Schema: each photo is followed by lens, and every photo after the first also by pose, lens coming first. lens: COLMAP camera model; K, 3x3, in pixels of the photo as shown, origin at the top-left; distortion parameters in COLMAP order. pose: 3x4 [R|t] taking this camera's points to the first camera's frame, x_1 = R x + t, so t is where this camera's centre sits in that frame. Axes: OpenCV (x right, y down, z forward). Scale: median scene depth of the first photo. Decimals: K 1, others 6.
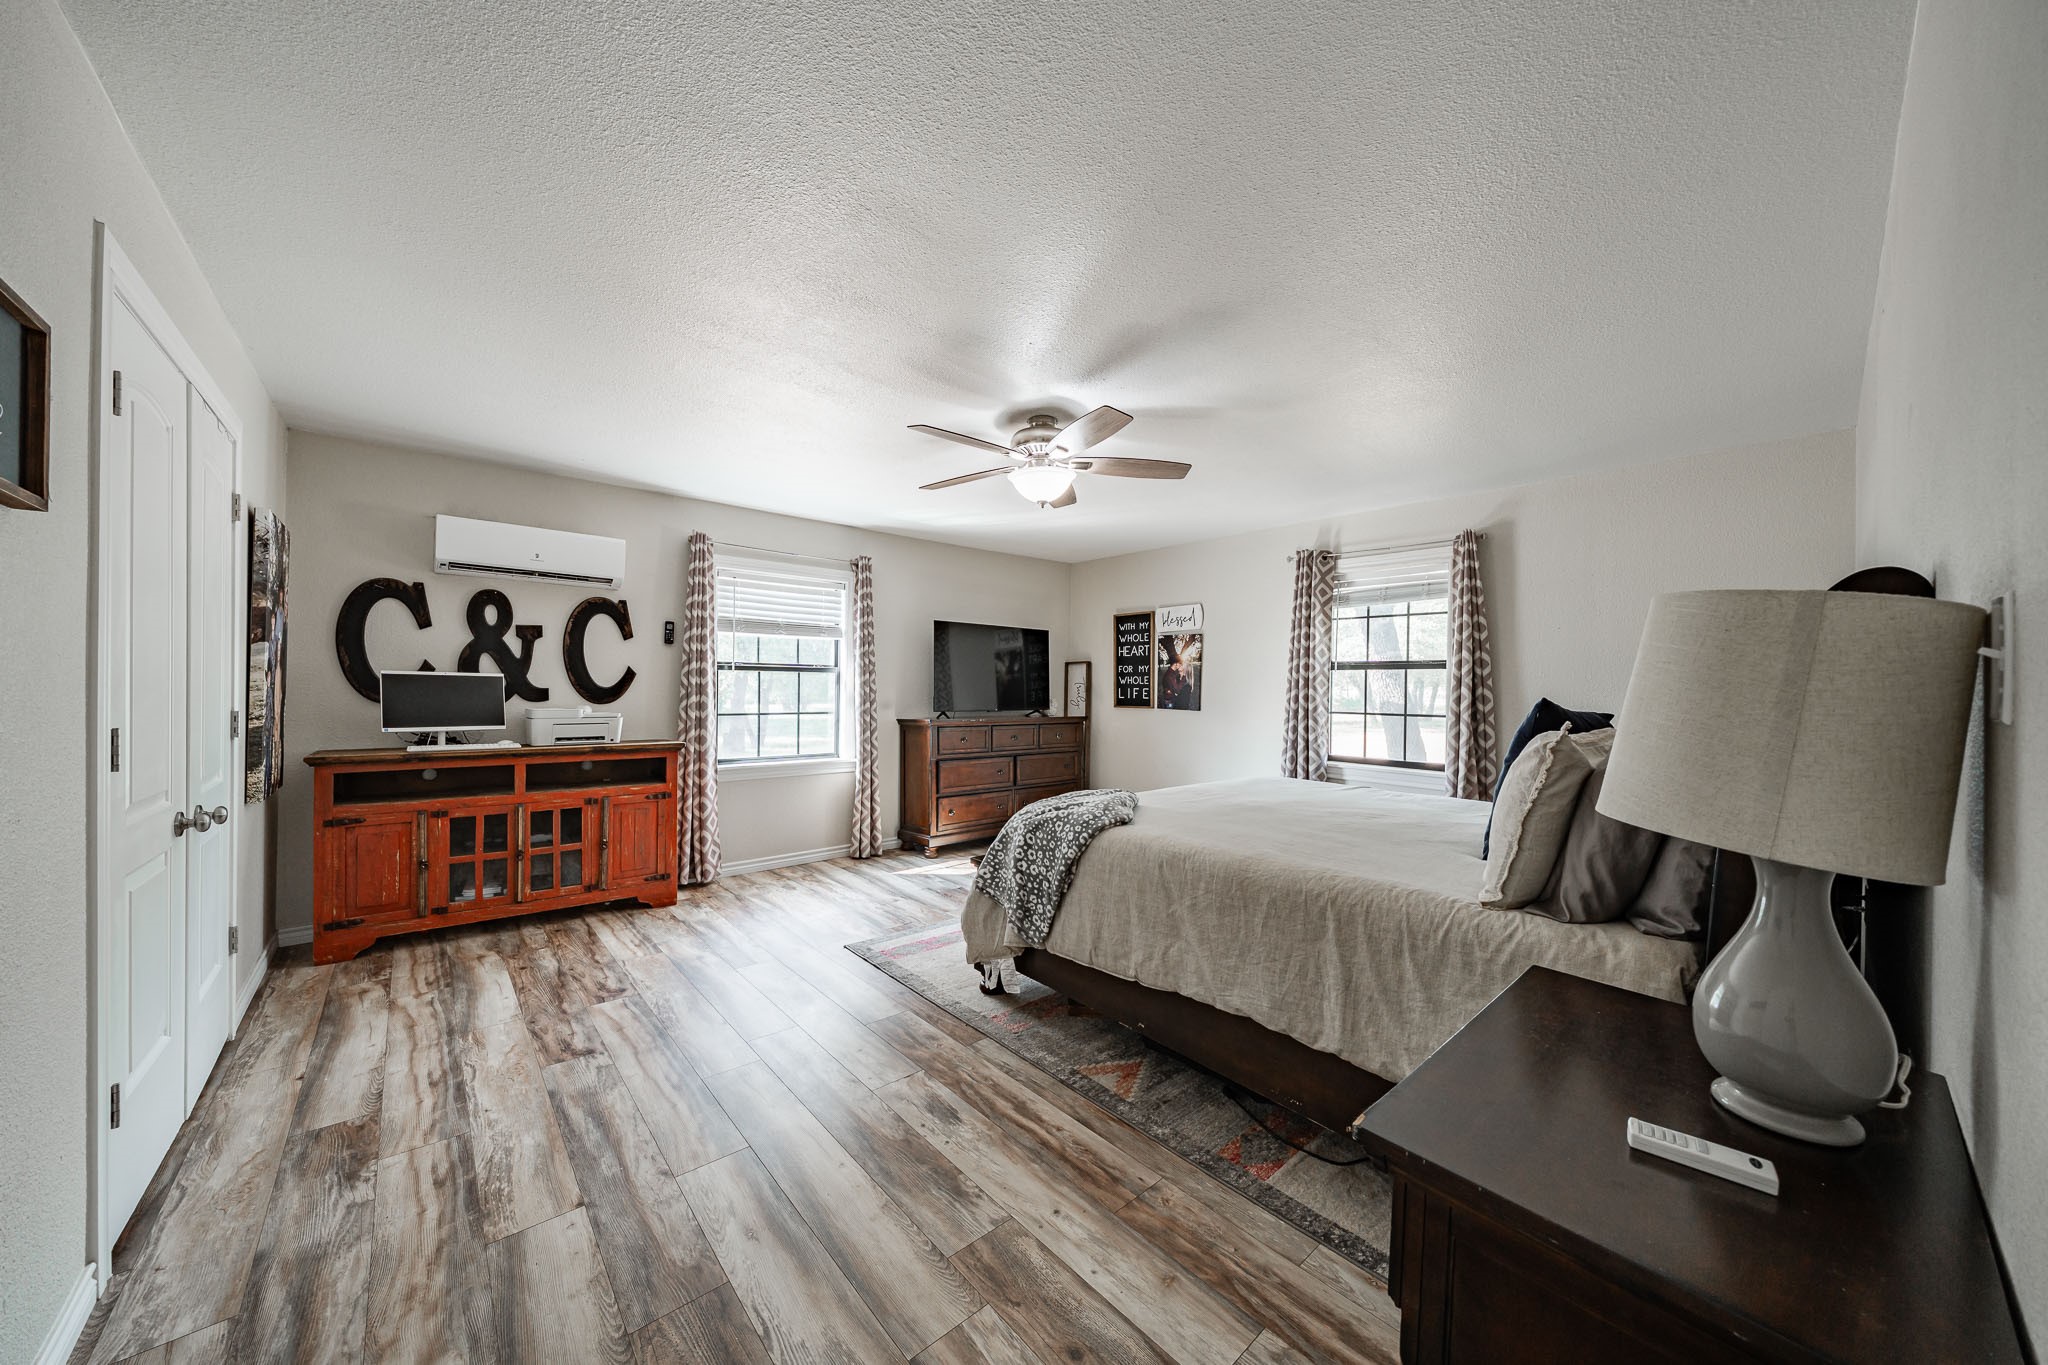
lens RADIAL K [[707.7, 0, 1024.4], [0, 707.7, 685.1], [0, 0, 1]] dist [-0.000189, -0.000031]
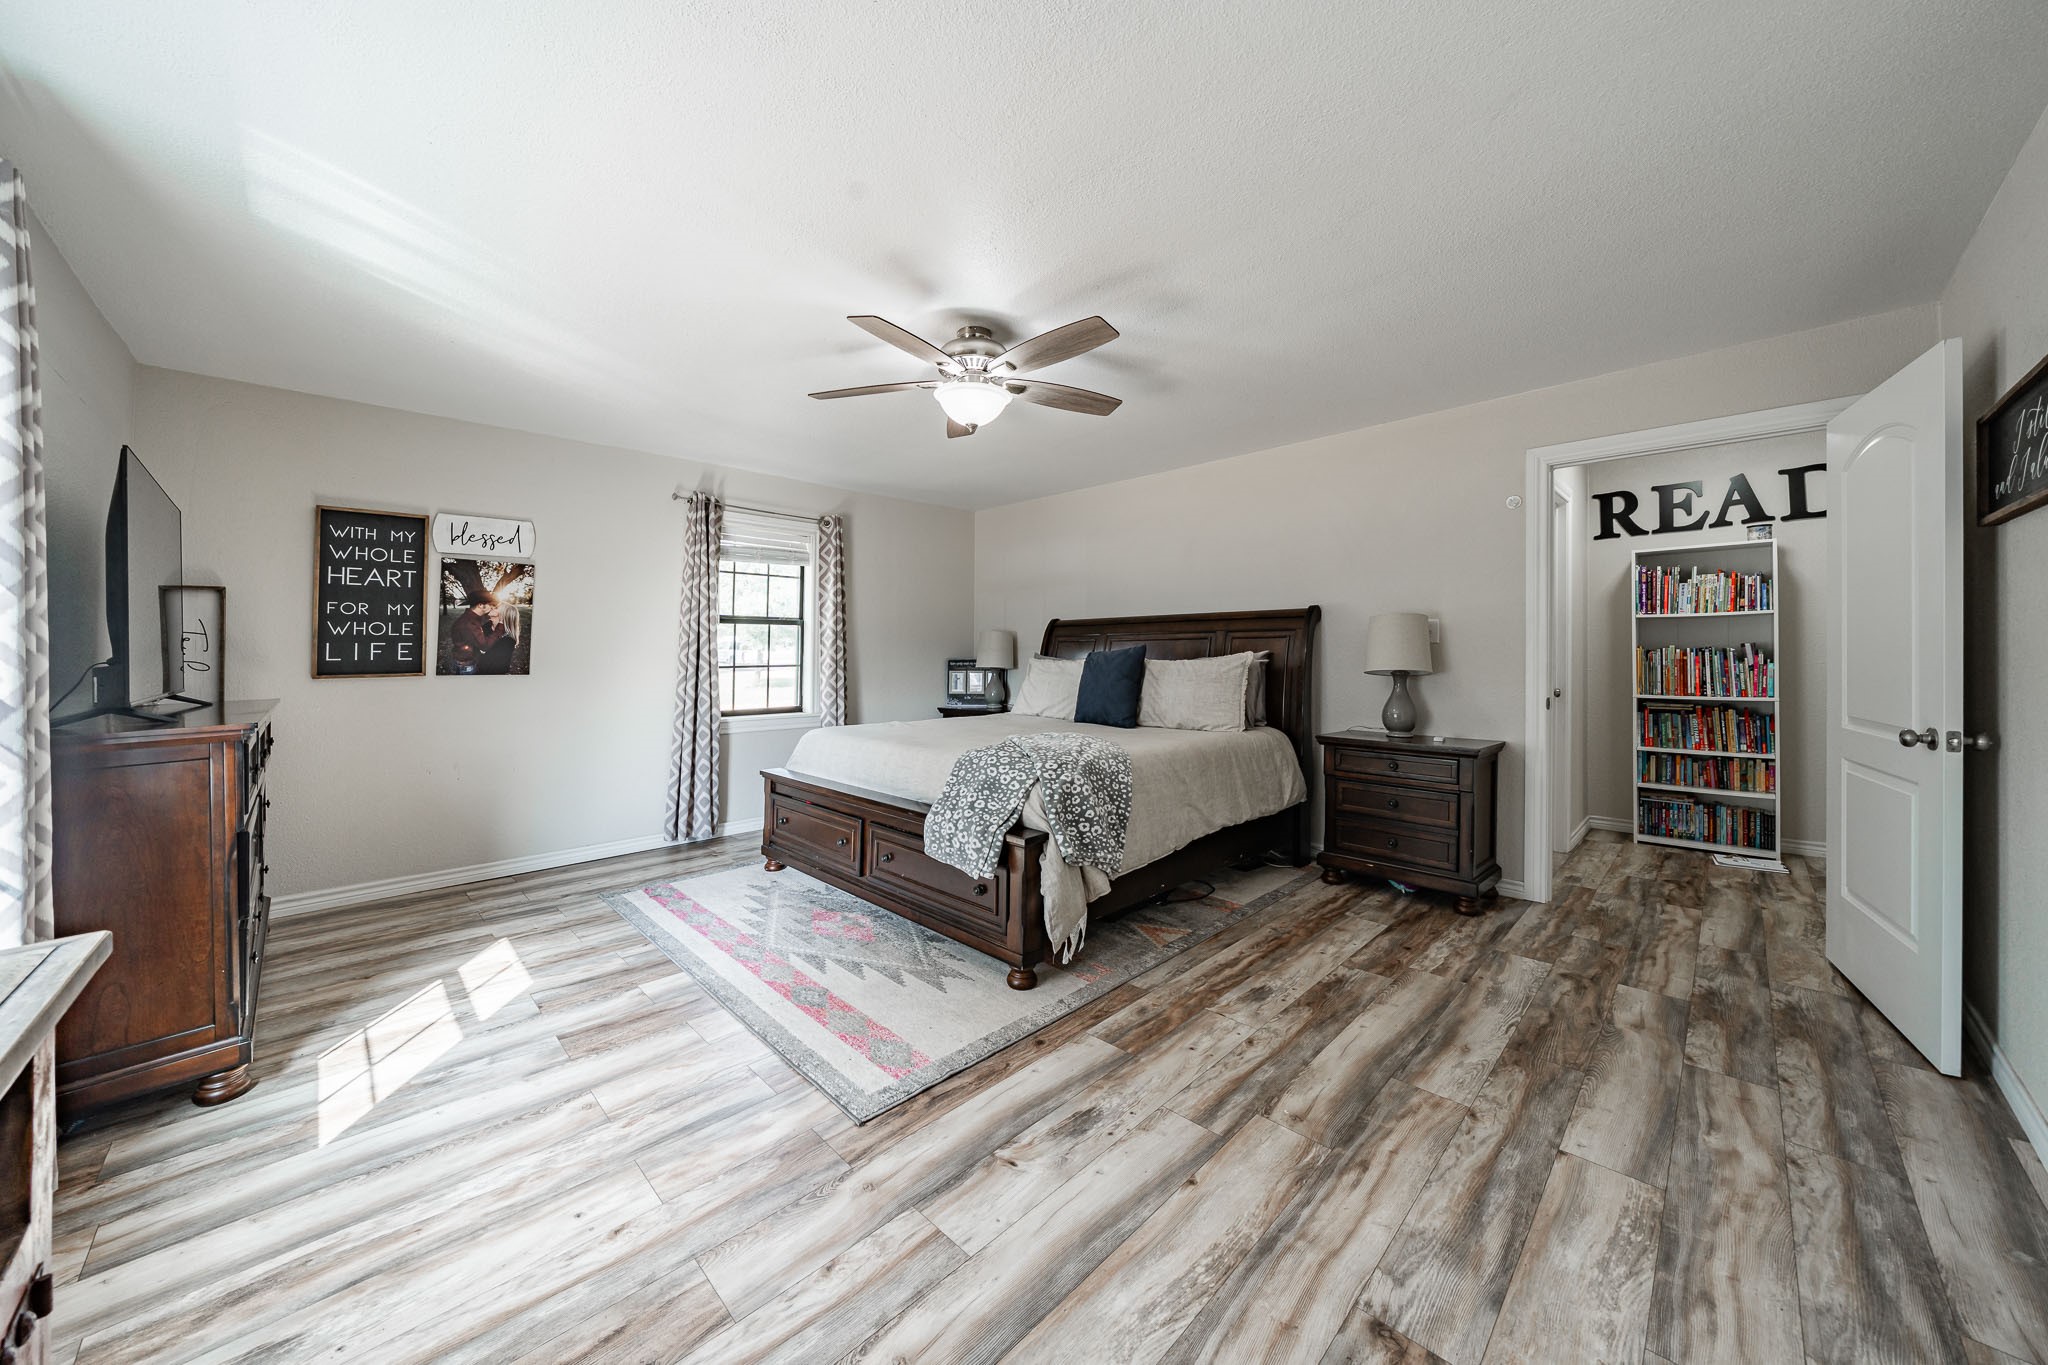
lens RADIAL K [[707.7, 0, 1011.7], [0, 707.7, 645.5], [0, 0, 1]] dist [-0.000189, -0.000031]
pose [[-0.057565, -0.003113, 0.998337, -0.646173], [-0.000545, 0.999995, 0.003086, 0.007019], [-0.998342, -0.000367, -0.057566, 0.751011]]
